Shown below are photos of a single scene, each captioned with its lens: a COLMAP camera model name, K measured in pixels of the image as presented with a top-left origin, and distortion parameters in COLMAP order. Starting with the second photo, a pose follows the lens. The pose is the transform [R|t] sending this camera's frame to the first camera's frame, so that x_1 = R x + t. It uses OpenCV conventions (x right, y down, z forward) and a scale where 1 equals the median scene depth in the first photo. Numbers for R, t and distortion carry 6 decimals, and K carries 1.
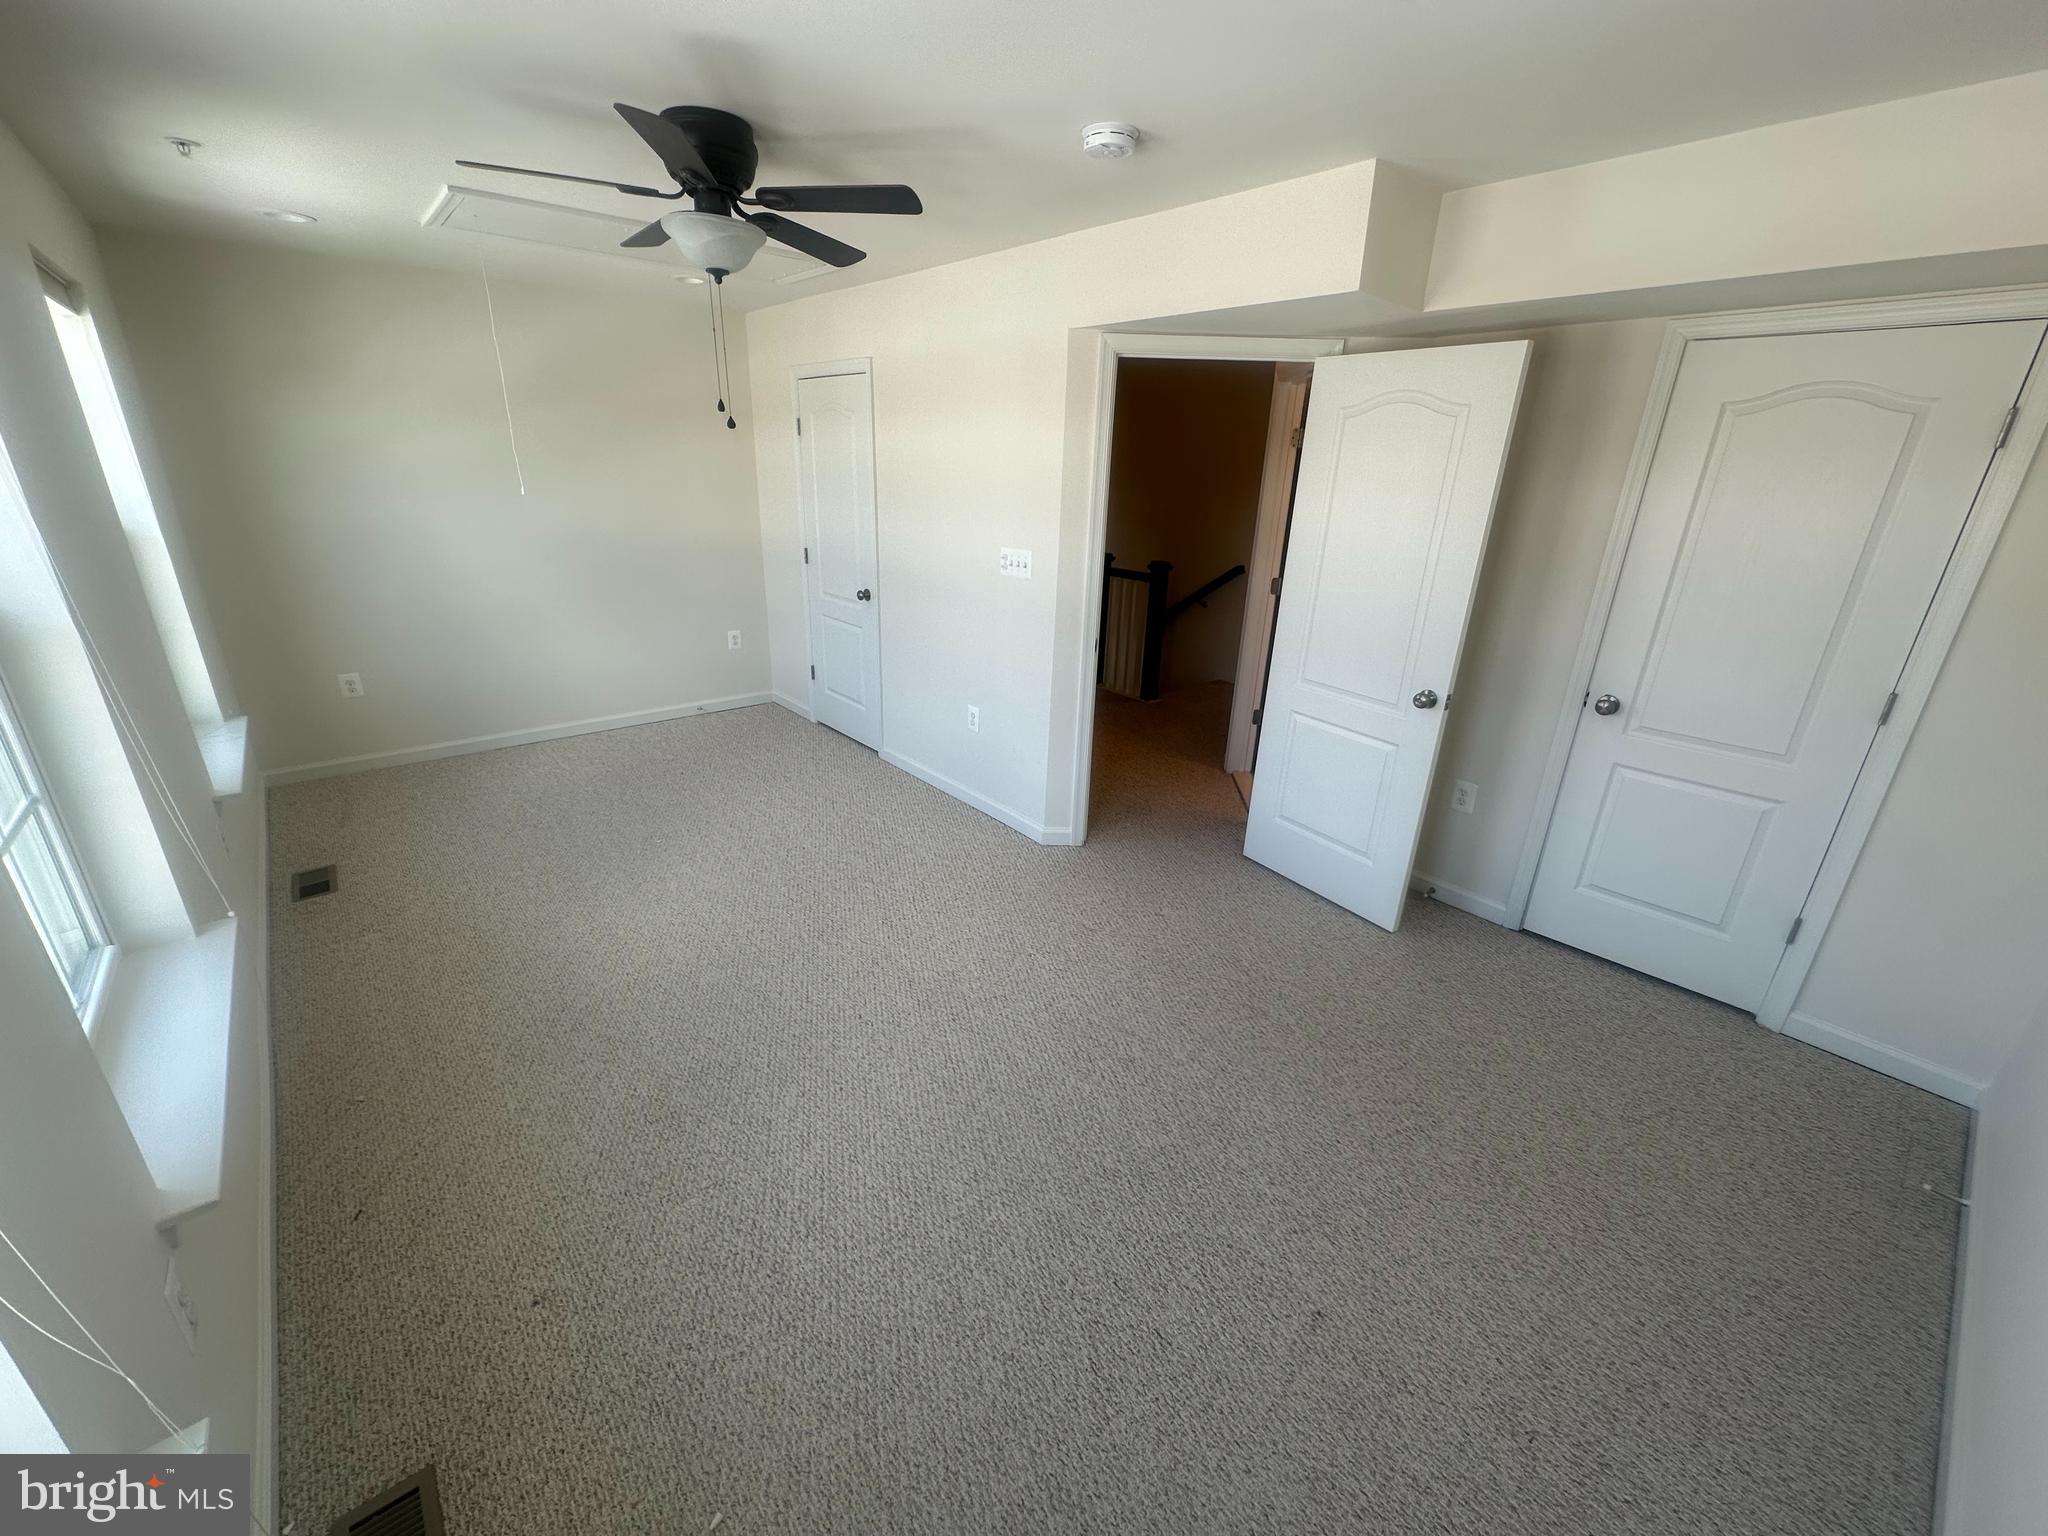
lens RADIAL K [[814.5, 0, 1023.1], [0, 814.5, 768.3], [0, 0, 1]] dist [-0.002117, 0.000315]
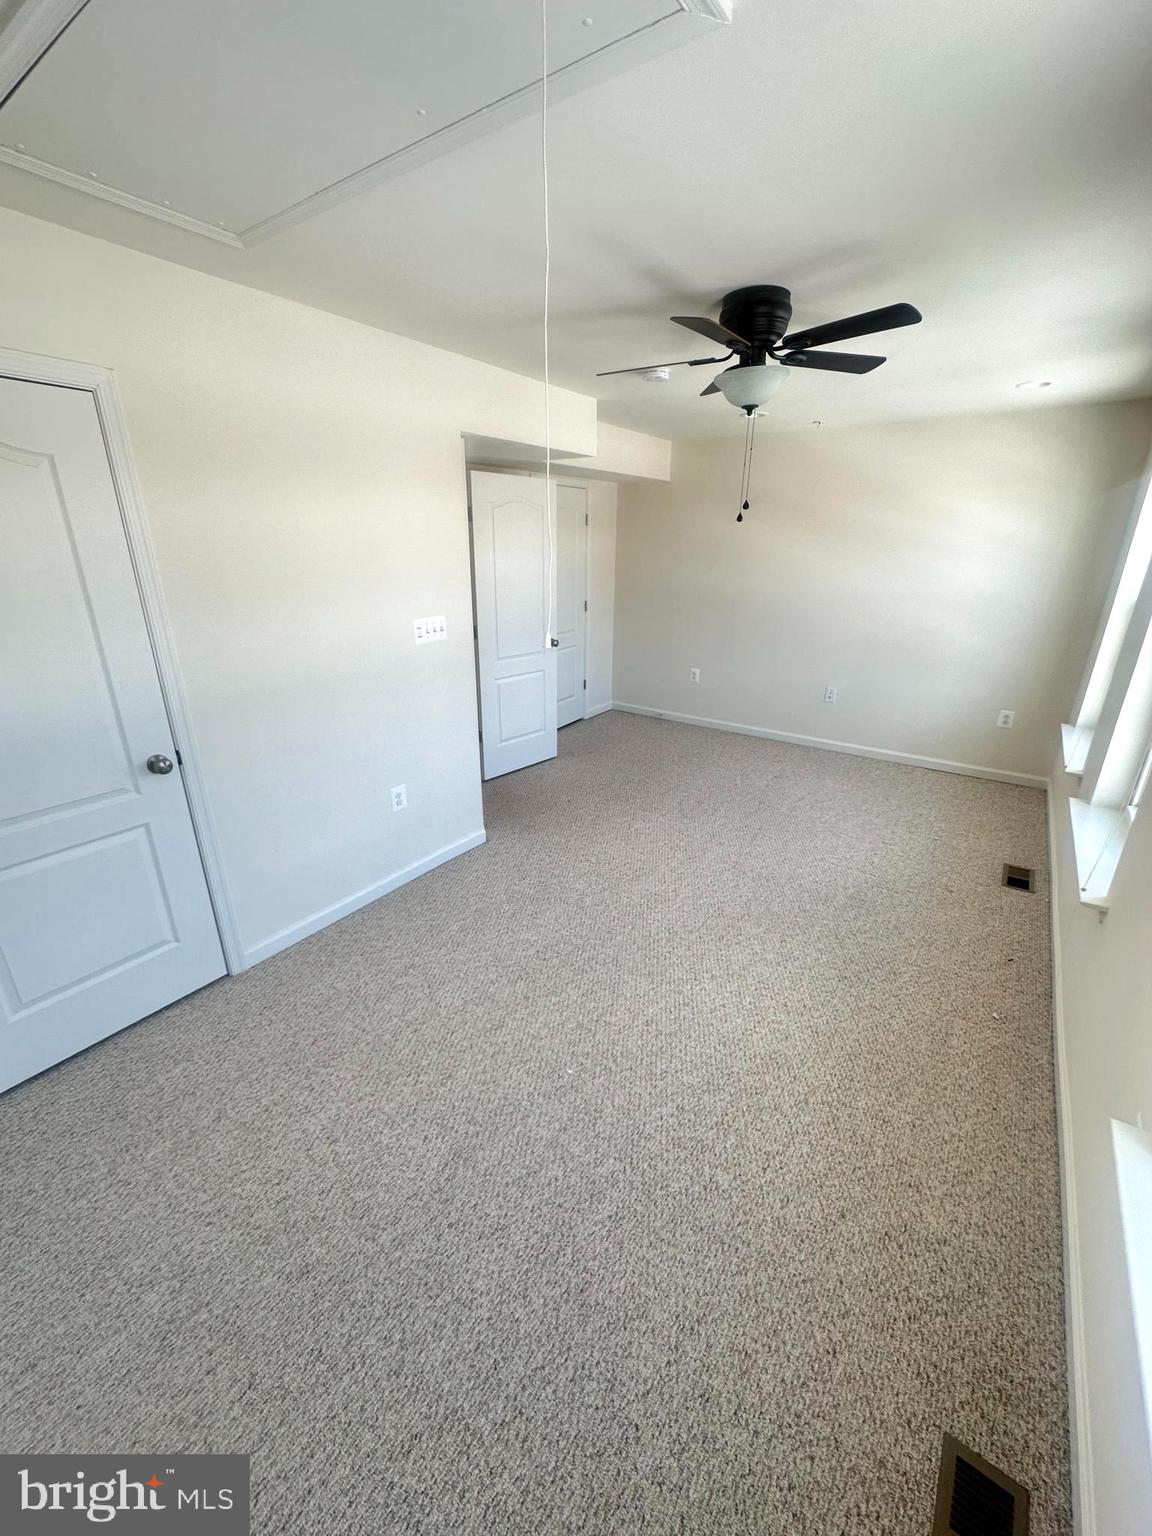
lens RADIAL K [[610.8, 0, 576.0], [0, 610.8, 768.0], [0, 0, 1]] dist [-0.002117, 0.000315]
pose [[-0.241719, -0.368281, 0.897742, -0.846526], [0.339771, 0.834482, 0.433814, -0.376187], [-0.908916, 0.409888, -0.076579, 0.928488]]
